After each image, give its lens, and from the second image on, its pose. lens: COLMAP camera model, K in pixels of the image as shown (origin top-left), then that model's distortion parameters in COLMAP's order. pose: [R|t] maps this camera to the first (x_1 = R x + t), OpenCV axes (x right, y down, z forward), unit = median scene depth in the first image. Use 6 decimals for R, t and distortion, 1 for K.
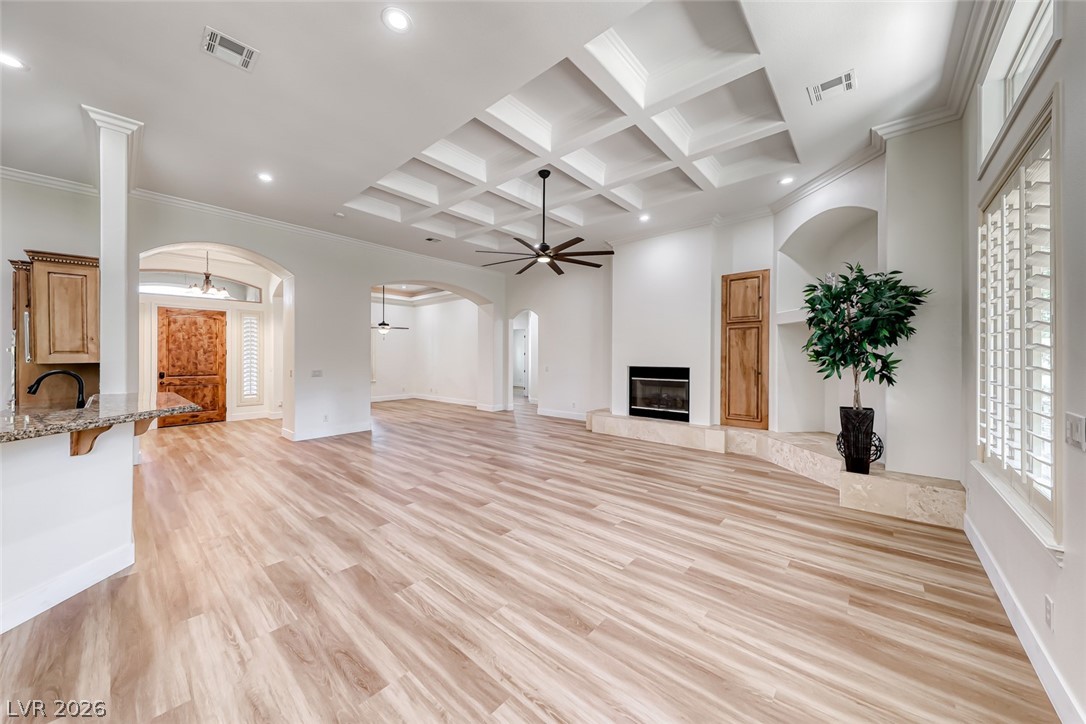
lens RADIAL K [[375.7, 0, 540.2], [0, 375.7, 362.0], [0, 0, 1]] dist [0.001548, -0.000037]
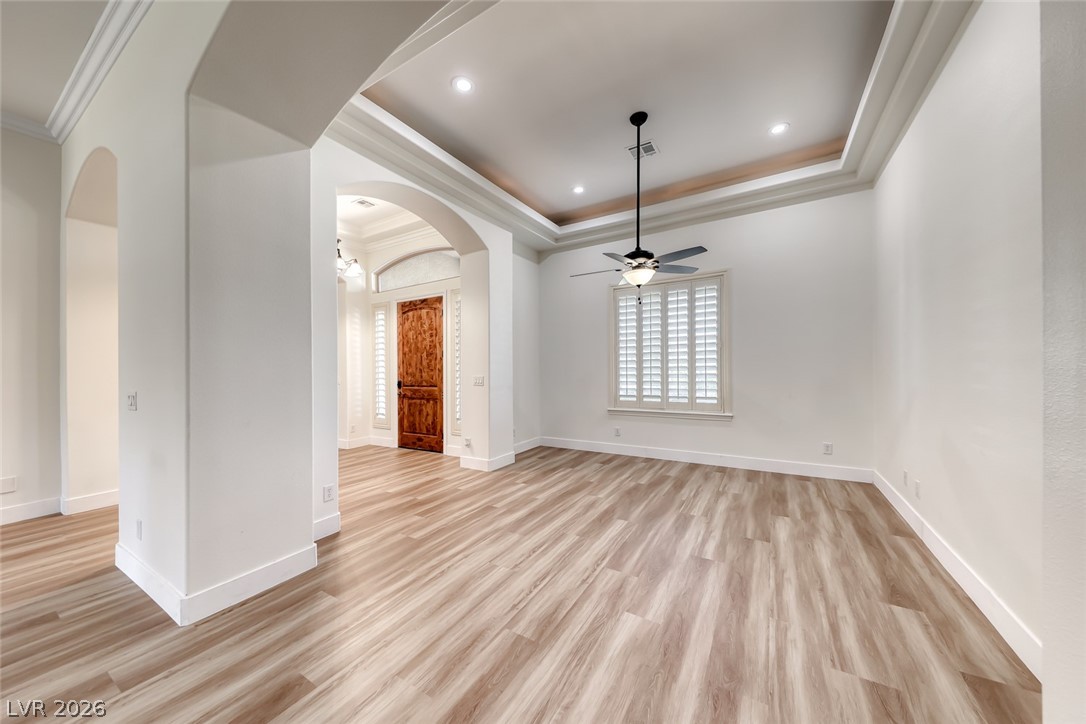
lens RADIAL K [[373.0, 0, 538.8], [0, 373.0, 361.3], [0, 0, 1]] dist [0.029146, -0.009152]
pose [[0.164981, -0.015730, -0.986171, -0.181572], [0.004899, 0.999874, -0.015129, -0.002564], [0.986285, -0.002335, 0.165037, 1.546304]]
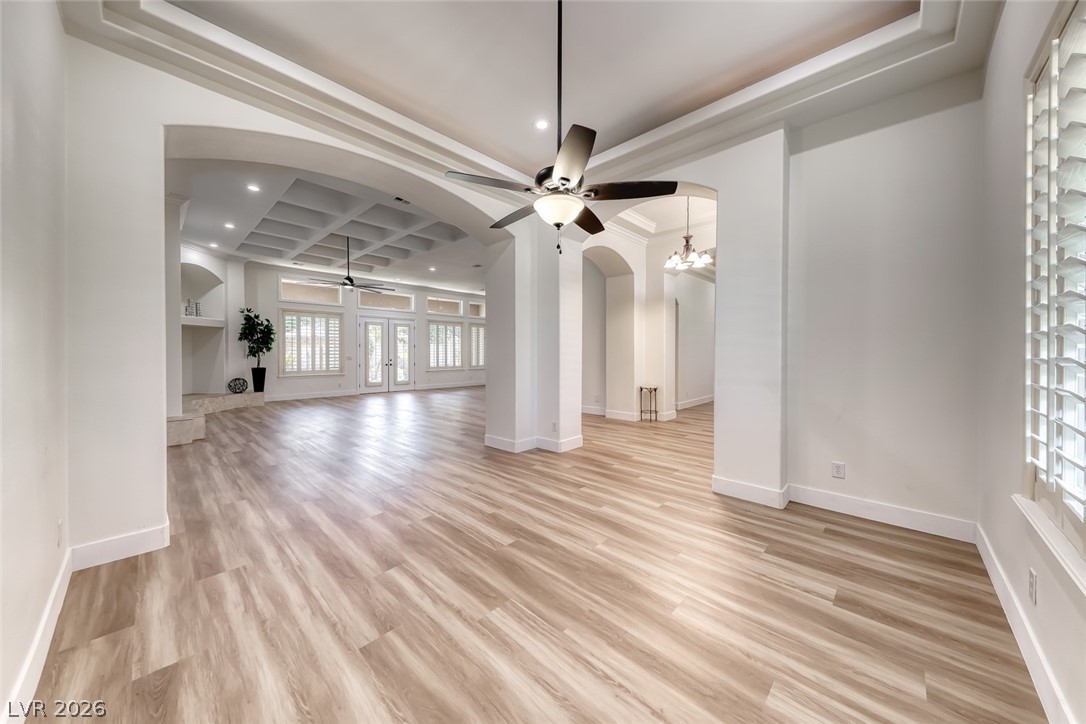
lens RADIAL K [[363.7, 0, 540.7], [0, 363.7, 353.8], [0, 0, 1]] dist [0.020837, -0.007807]
pose [[-0.999250, -0.001278, 0.038711, -0.757069], [-0.000686, 0.999883, 0.015298, -0.007658], [-0.038726, 0.015260, -0.999133, 2.183363]]
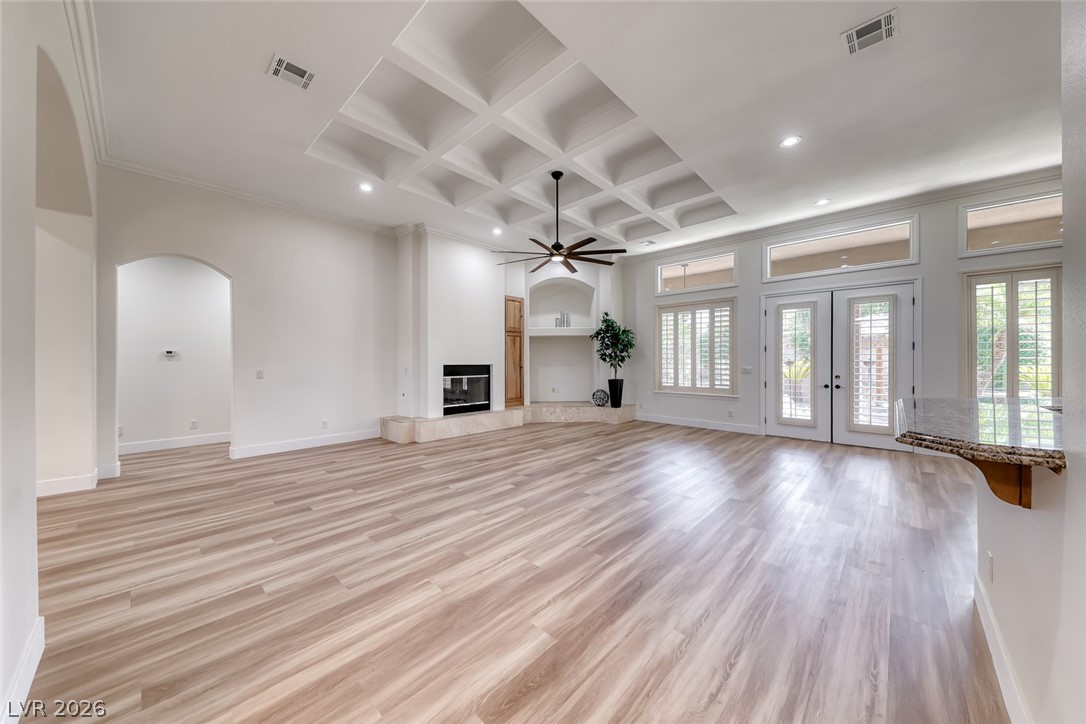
lens RADIAL K [[373.4, 0, 542.7], [0, 373.4, 365.7], [0, 0, 1]] dist [0.005521, -0.004919]
pose [[0.028217, -0.012384, 0.999525, -0.866416], [0.013246, 0.999840, 0.012014, 0.006639], [-0.999514, 0.012901, 0.028376, 0.864947]]
